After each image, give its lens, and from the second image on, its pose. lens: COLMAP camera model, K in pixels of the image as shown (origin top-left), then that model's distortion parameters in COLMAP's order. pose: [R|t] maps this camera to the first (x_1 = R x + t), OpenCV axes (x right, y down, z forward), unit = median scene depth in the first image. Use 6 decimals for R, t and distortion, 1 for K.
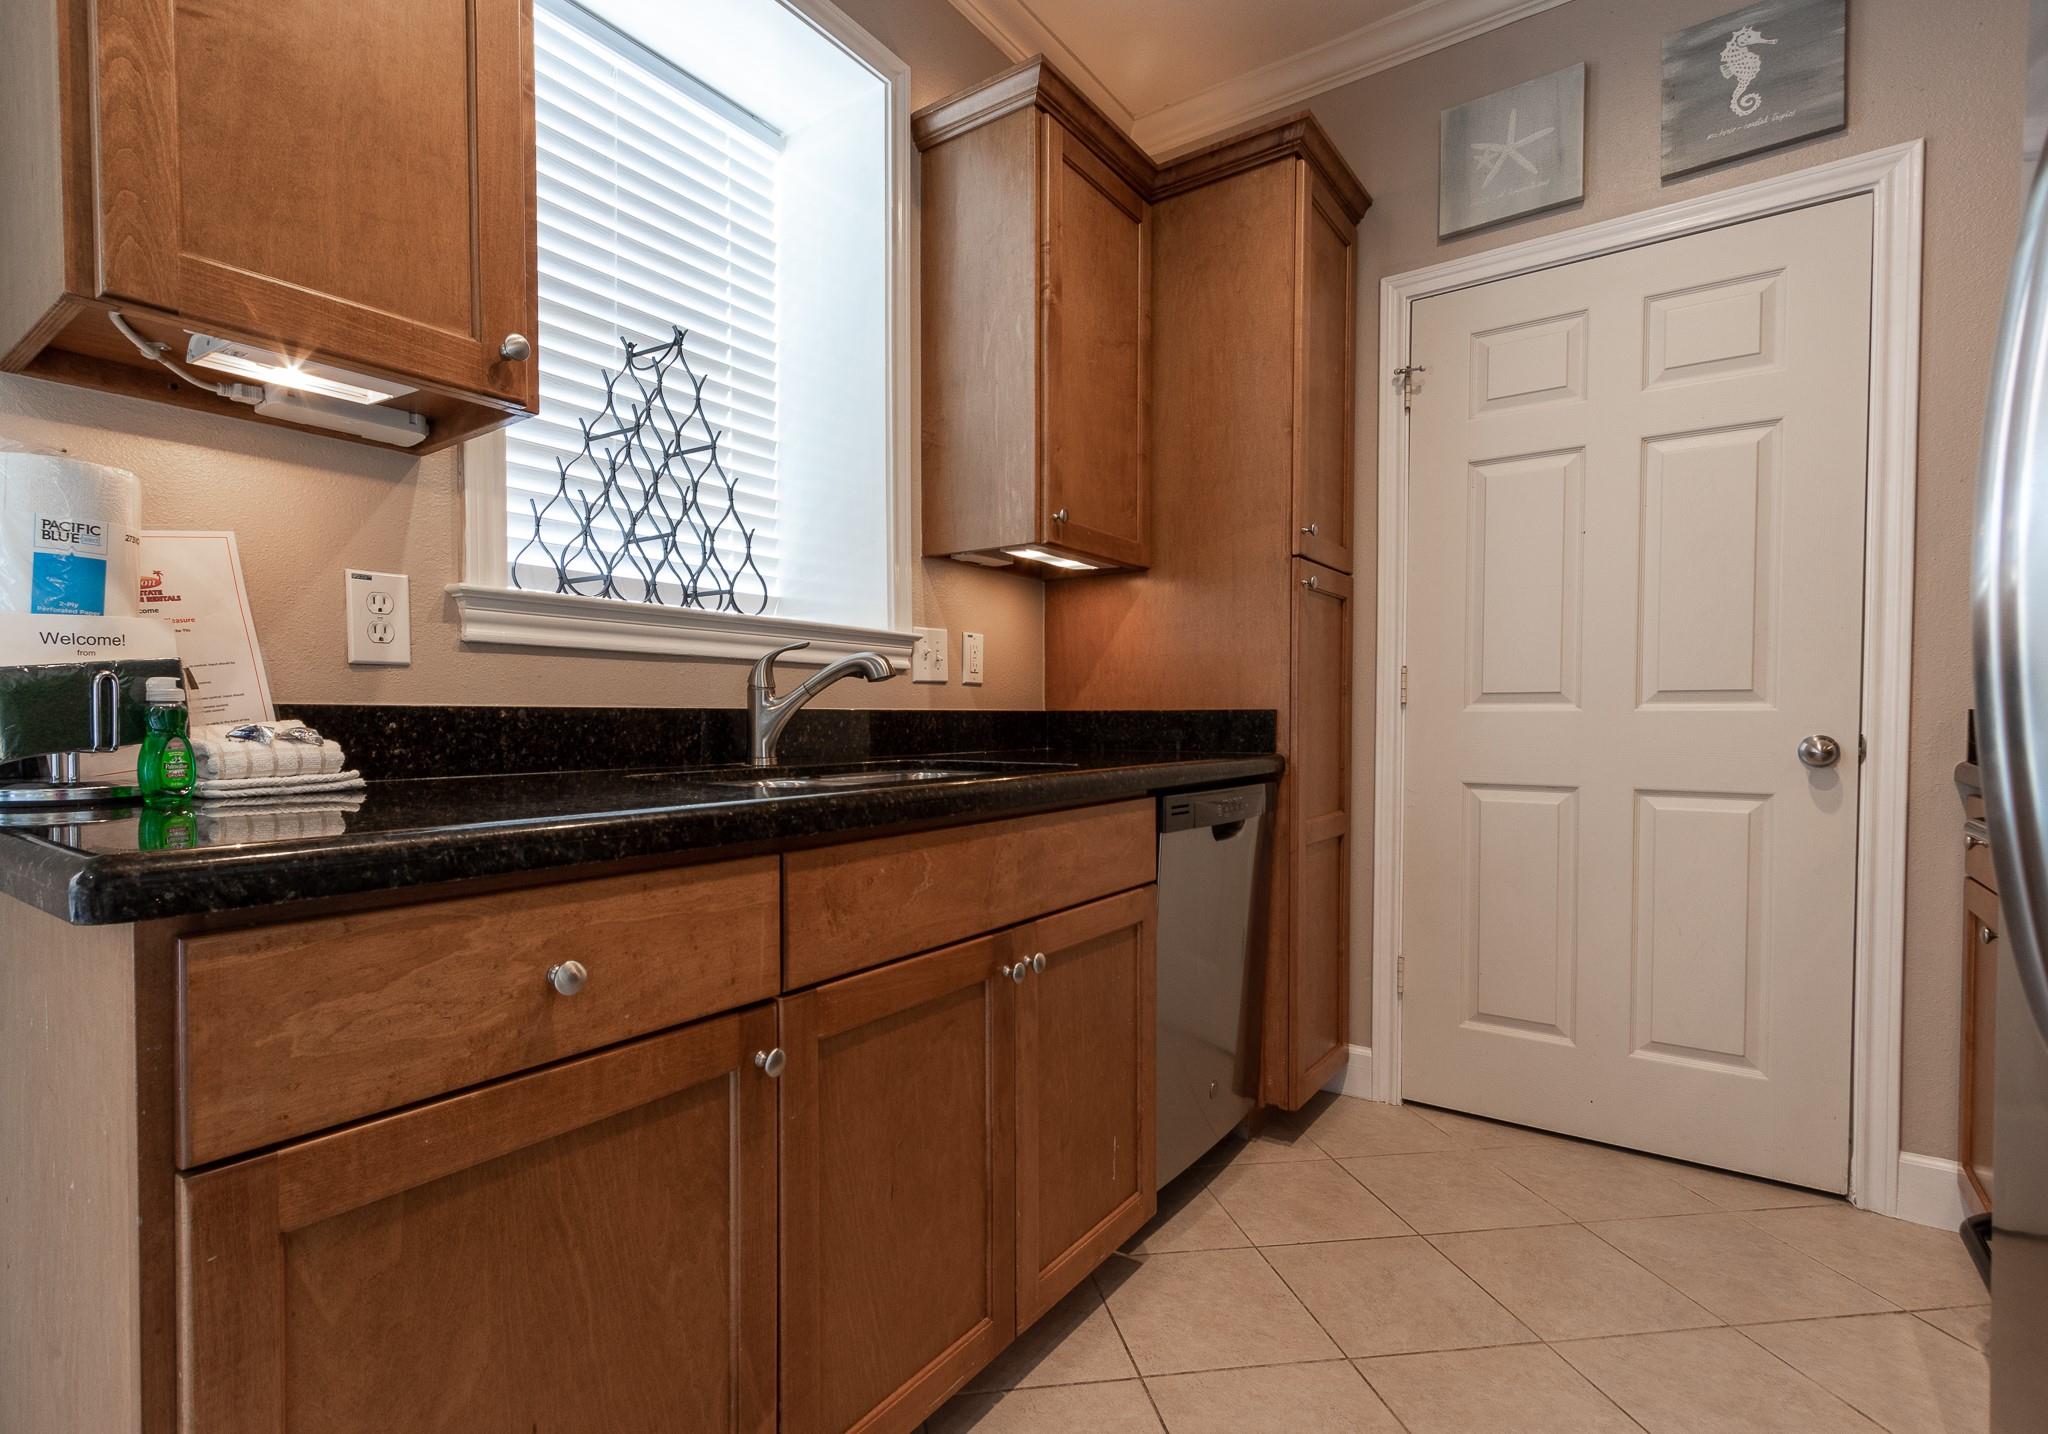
lens RADIAL K [[1006.9, 0, 934.8], [0, 1006.9, 744.3], [0, 0, 1]] dist [0.015713, -0.008722]
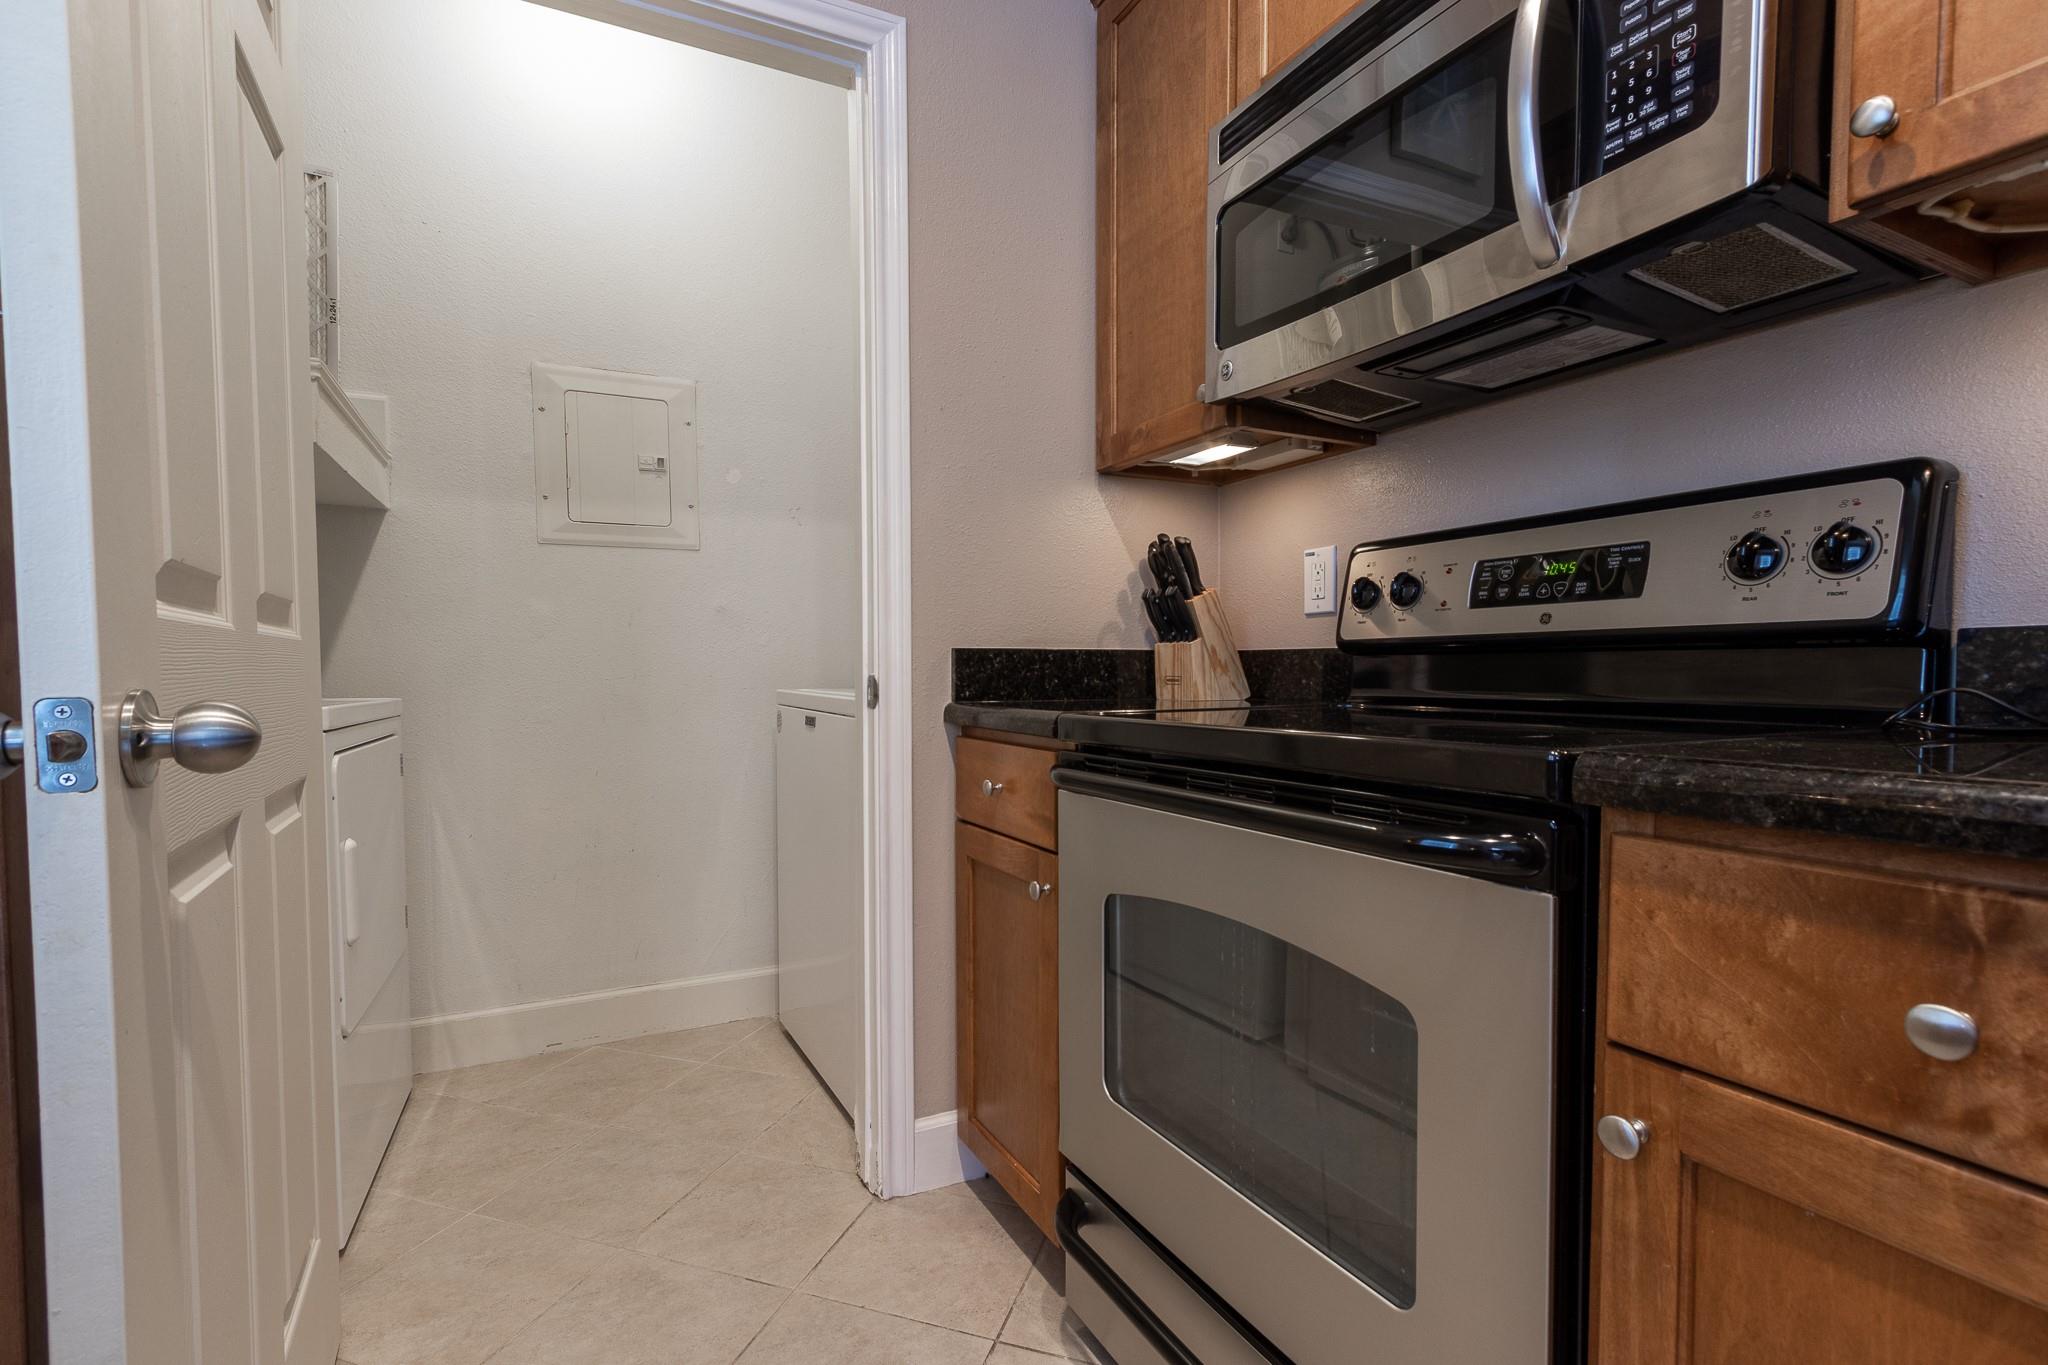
lens RADIAL K [[949.4, 0, 1016.1], [0, 949.4, 707.2], [0, 0, 1]] dist [0.009189, -0.000242]
pose [[0.429522, -0.036427, 0.902321, 0.223906], [0.027986, 0.999243, 0.027018, -0.000636], [-0.902623, 0.013647, 0.430216, 0.556228]]
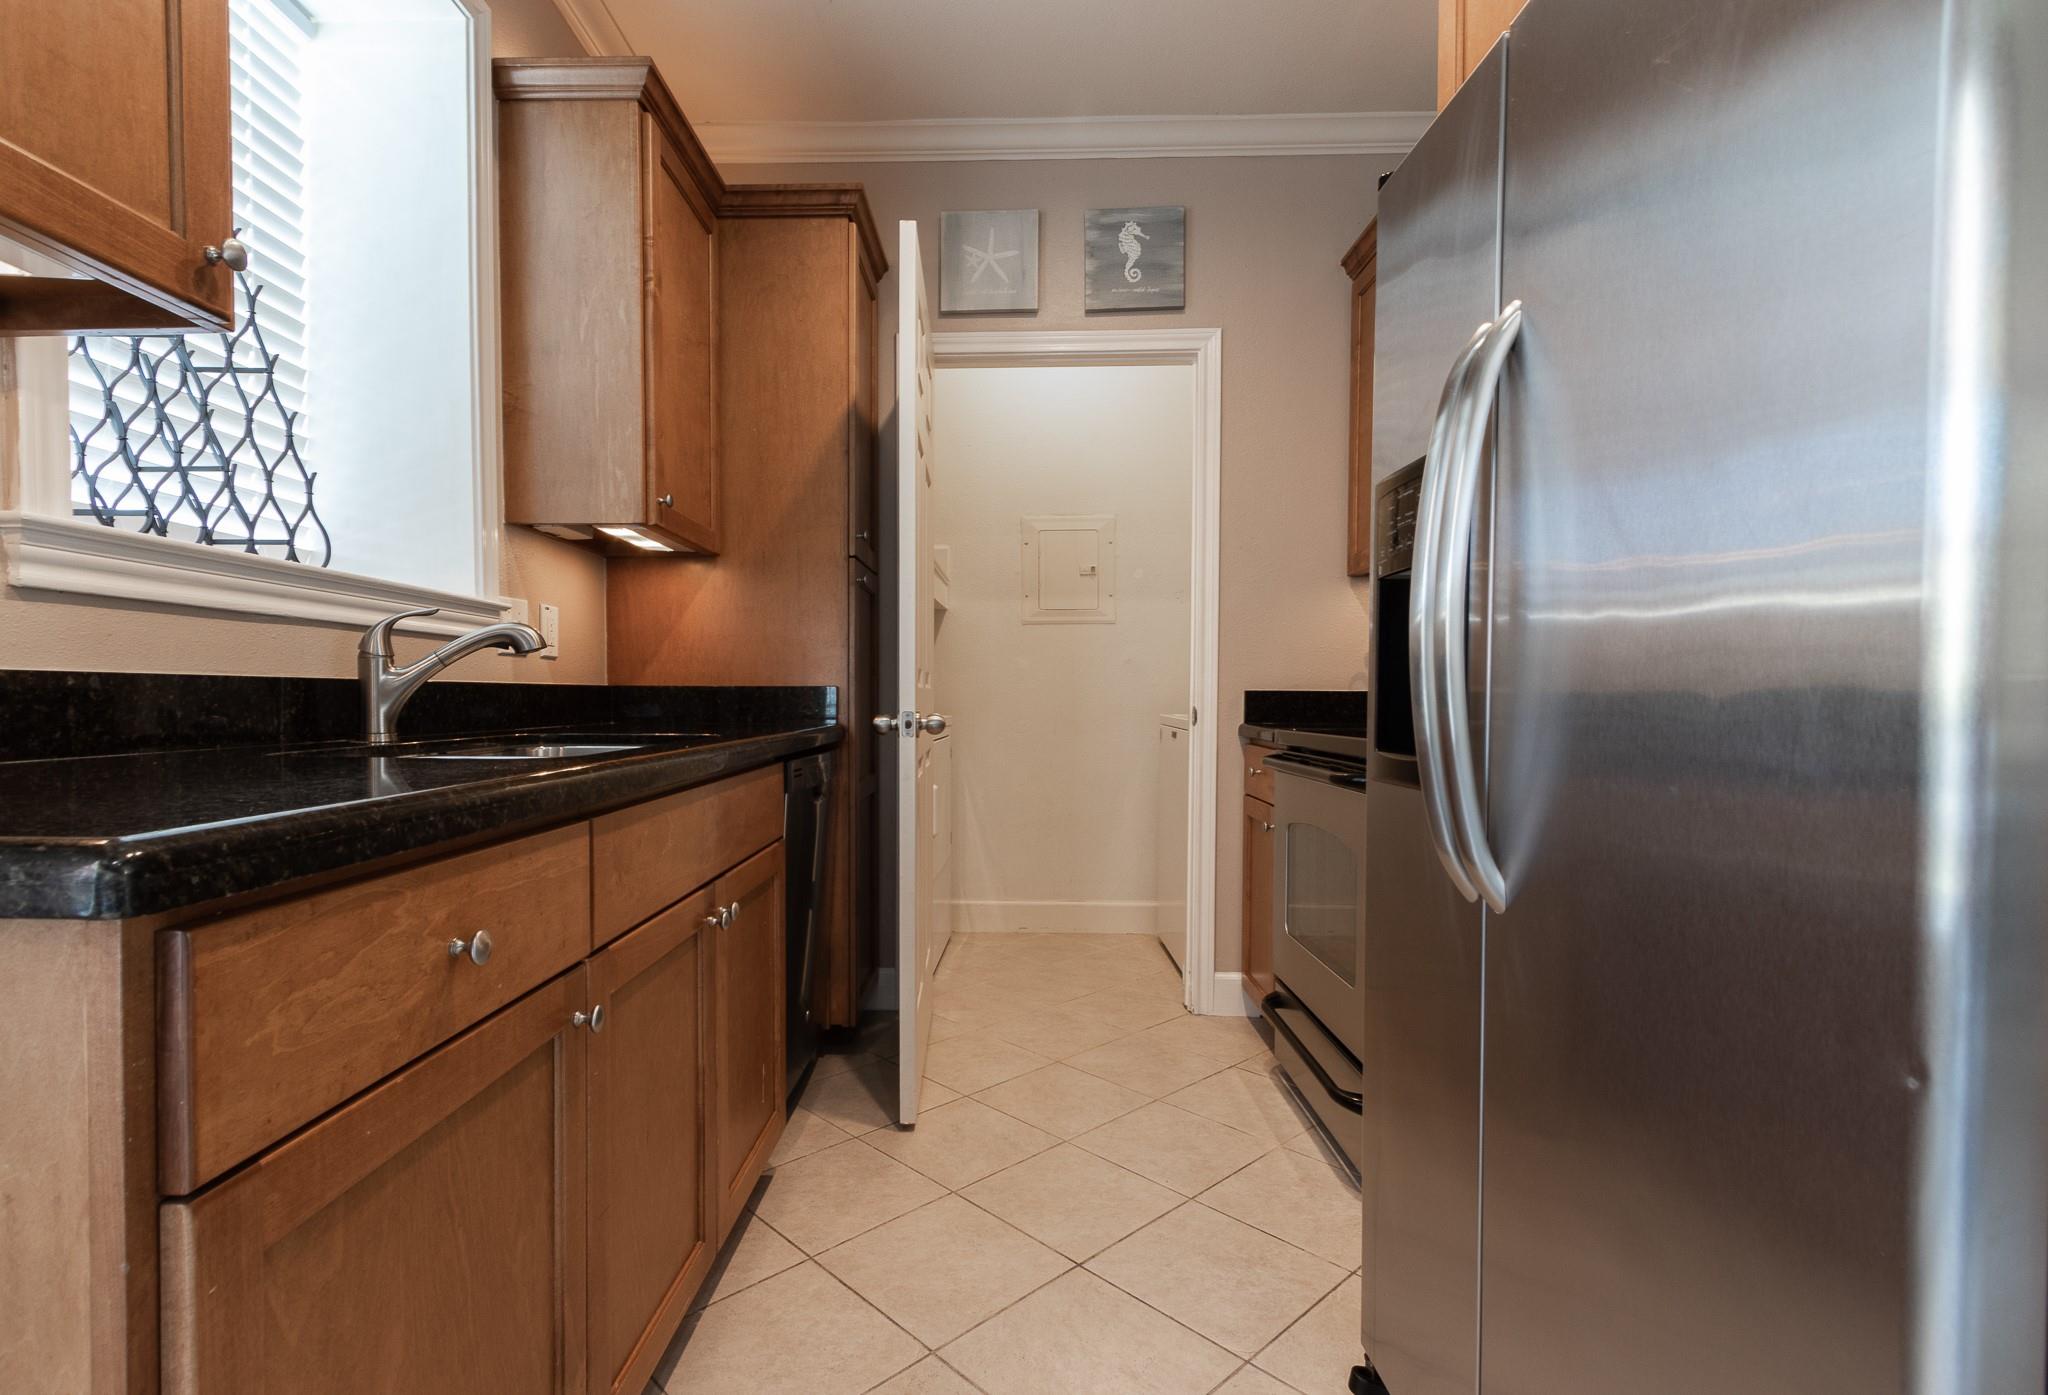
lens RADIAL K [[993.4, 0, 977.7], [0, 993.4, 723.5], [0, 0, 1]] dist [0.010828, -0.001932]
pose [[0.813039, -0.011799, 0.582090, -0.245249], [0.010931, 0.999928, 0.004999, 0.005423], [-0.582107, 0.002298, 0.813109, -0.037566]]
